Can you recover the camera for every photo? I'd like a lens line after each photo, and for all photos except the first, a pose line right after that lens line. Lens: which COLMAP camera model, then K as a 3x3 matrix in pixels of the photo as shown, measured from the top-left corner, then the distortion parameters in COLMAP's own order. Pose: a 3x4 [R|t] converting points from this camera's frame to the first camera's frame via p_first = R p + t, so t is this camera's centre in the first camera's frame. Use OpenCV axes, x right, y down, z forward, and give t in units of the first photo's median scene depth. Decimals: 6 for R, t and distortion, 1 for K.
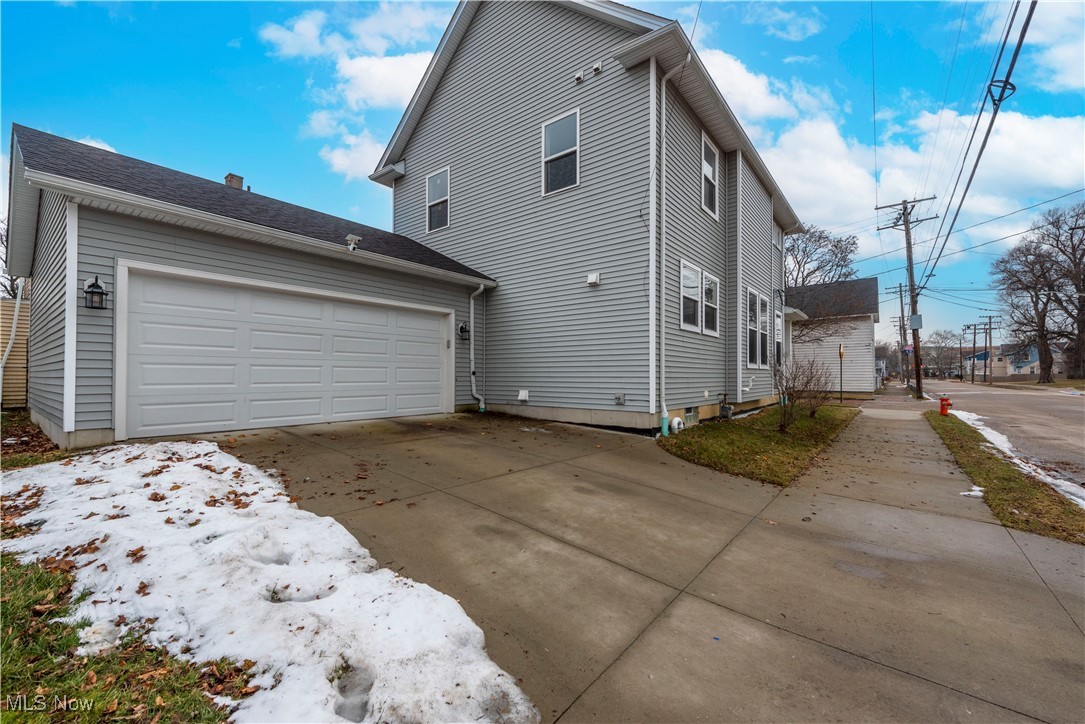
lens RADIAL K [[436.8, 0, 546.6], [0, 436.8, 362.9], [0, 0, 1]] dist [-0.002079, -0.000475]
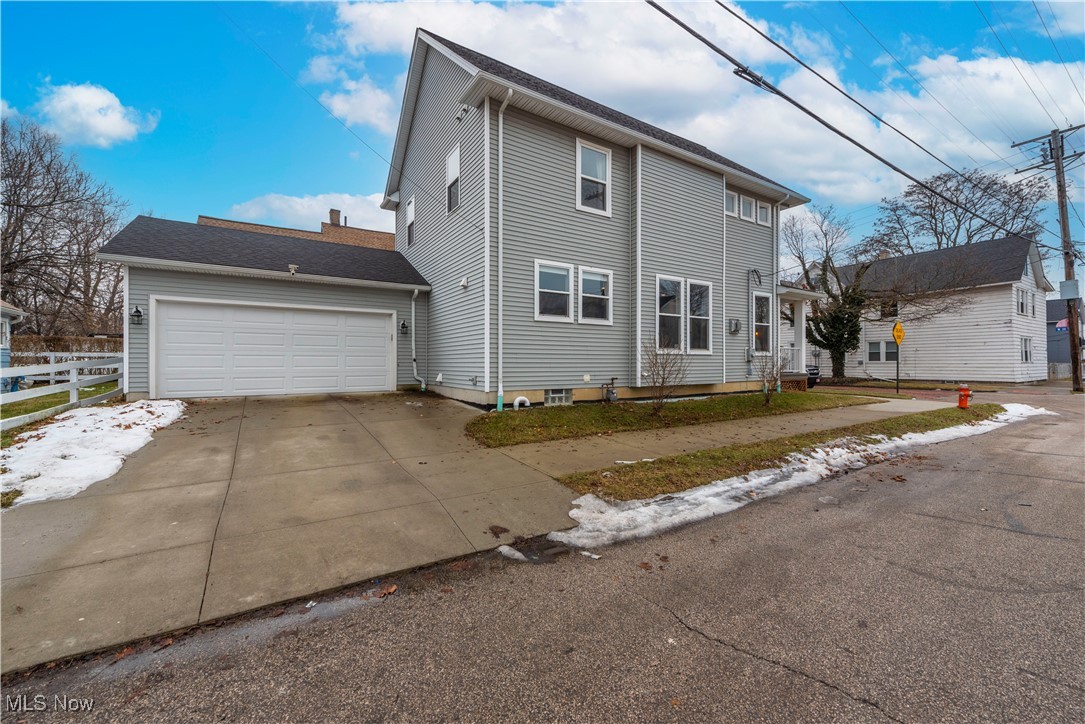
lens RADIAL K [[442.5, 0, 544.3], [0, 442.5, 360.3], [0, 0, 1]] dist [-0.000019, 0.000026]
pose [[0.942099, -0.005124, -0.335297, 0.636612], [0.012520, 0.999724, 0.019898, 0.003802], [0.335102, -0.022944, 0.941902, -0.082214]]
